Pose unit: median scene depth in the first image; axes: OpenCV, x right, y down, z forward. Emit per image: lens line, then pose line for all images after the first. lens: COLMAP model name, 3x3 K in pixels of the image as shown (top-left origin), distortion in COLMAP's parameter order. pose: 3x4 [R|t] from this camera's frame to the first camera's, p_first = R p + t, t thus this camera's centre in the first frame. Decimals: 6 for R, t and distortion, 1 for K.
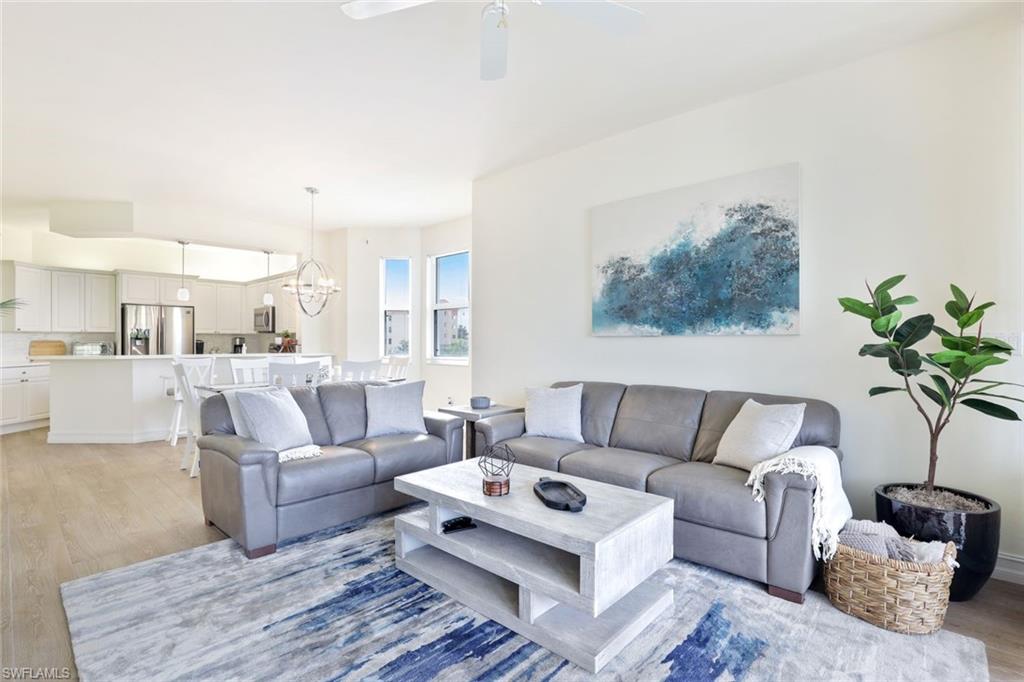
lens RADIAL K [[474.2, 0, 516.1], [0, 474.2, 346.1], [0, 0, 1]] dist [-0.034989, 0.004910]
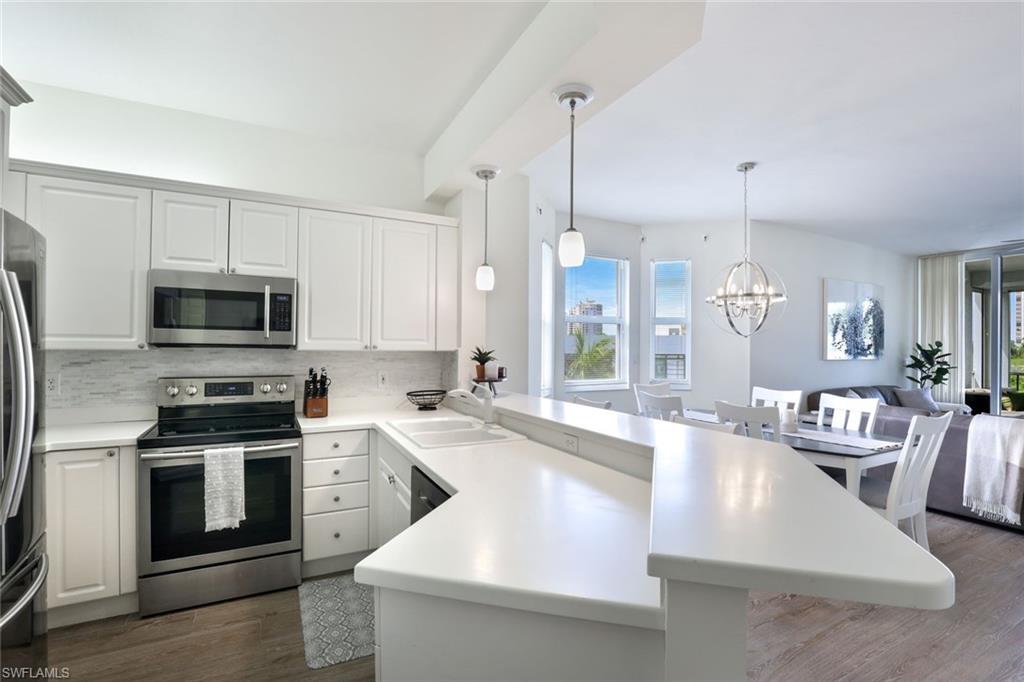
lens RADIAL K [[474.2, 0, 518.4], [0, 474.2, 343.1], [0, 0, 1]] dist [-0.034989, 0.004910]
pose [[0.337192, -0.000432, 0.941436, -1.815364], [-0.002877, 0.999995, 0.001490, -0.083613], [-0.941431, -0.003211, 0.337189, 1.579284]]
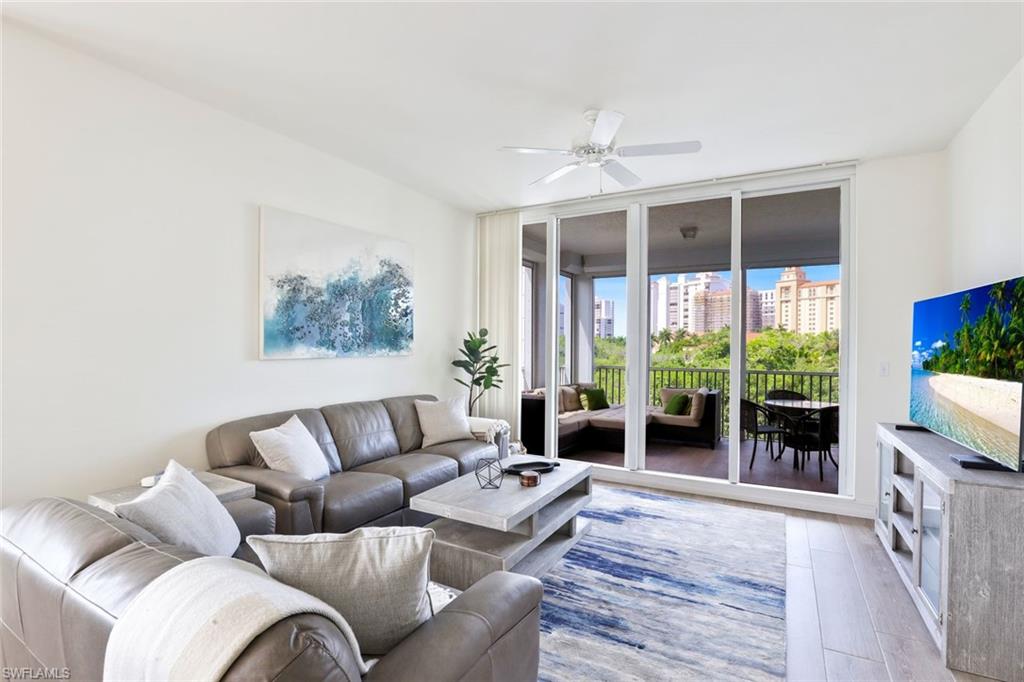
lens RADIAL K [[474.2, 0, 516.8], [0, 474.2, 345.4], [0, 0, 1]] dist [-0.034989, 0.004910]
pose [[-0.216995, -0.015828, 0.976044, -0.819523], [-0.003722, 0.999875, 0.015387, -0.066674], [-0.976166, -0.000294, -0.217027, 0.811210]]
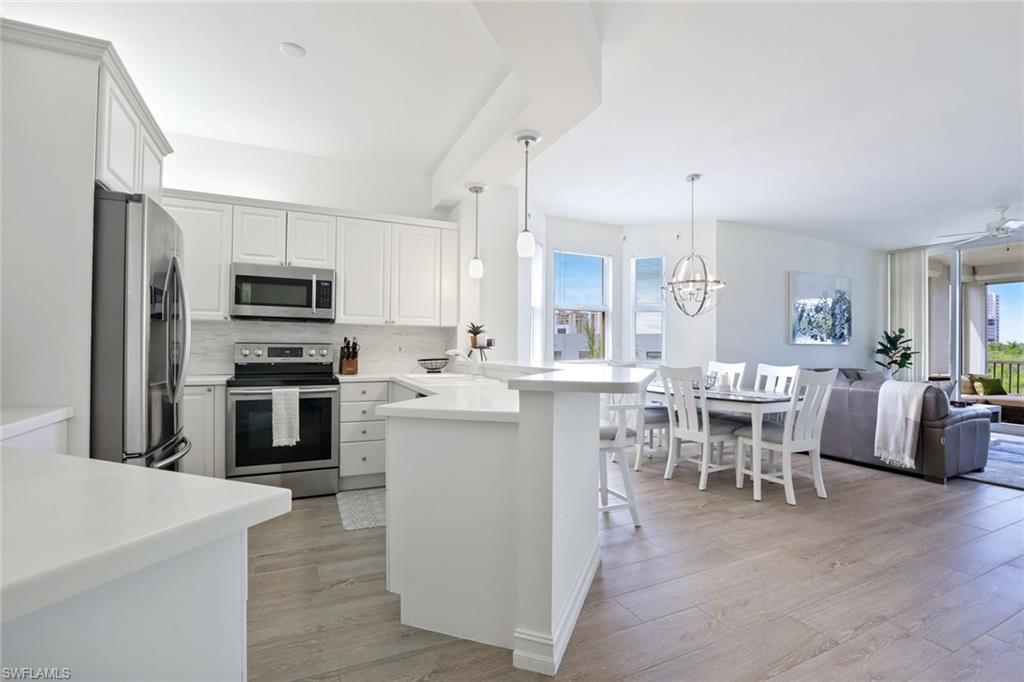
lens RADIAL K [[474.2, 0, 520.0], [0, 474.2, 342.8], [0, 0, 1]] dist [-0.034989, 0.004910]
pose [[0.378872, 0.003315, 0.925443, -2.035330], [-0.002818, 0.999993, -0.002428, -0.019201], [-0.925445, -0.001688, 0.378878, 1.396972]]
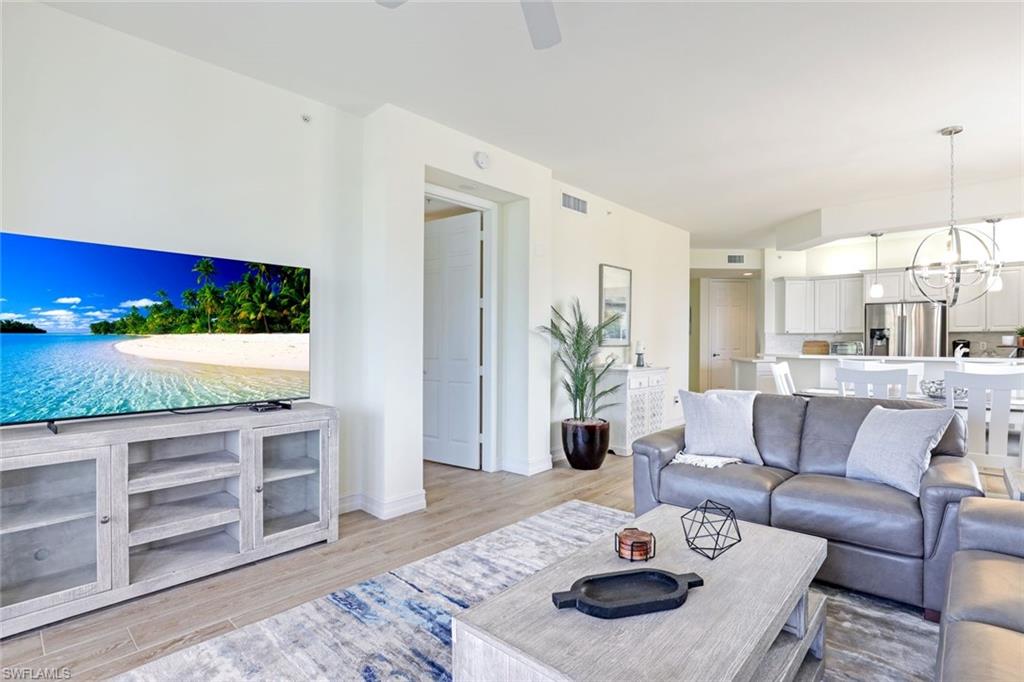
lens RADIAL K [[495.3, 0, 515.1], [0, 495.3, 337.6], [0, 0, 1]] dist [-0.031418, -0.000614]
pose [[0.011325, -0.007300, -0.999909, 0.421607], [-0.009407, 0.999928, -0.007407, -0.007903], [0.999892, 0.009490, 0.011255, 0.483621]]
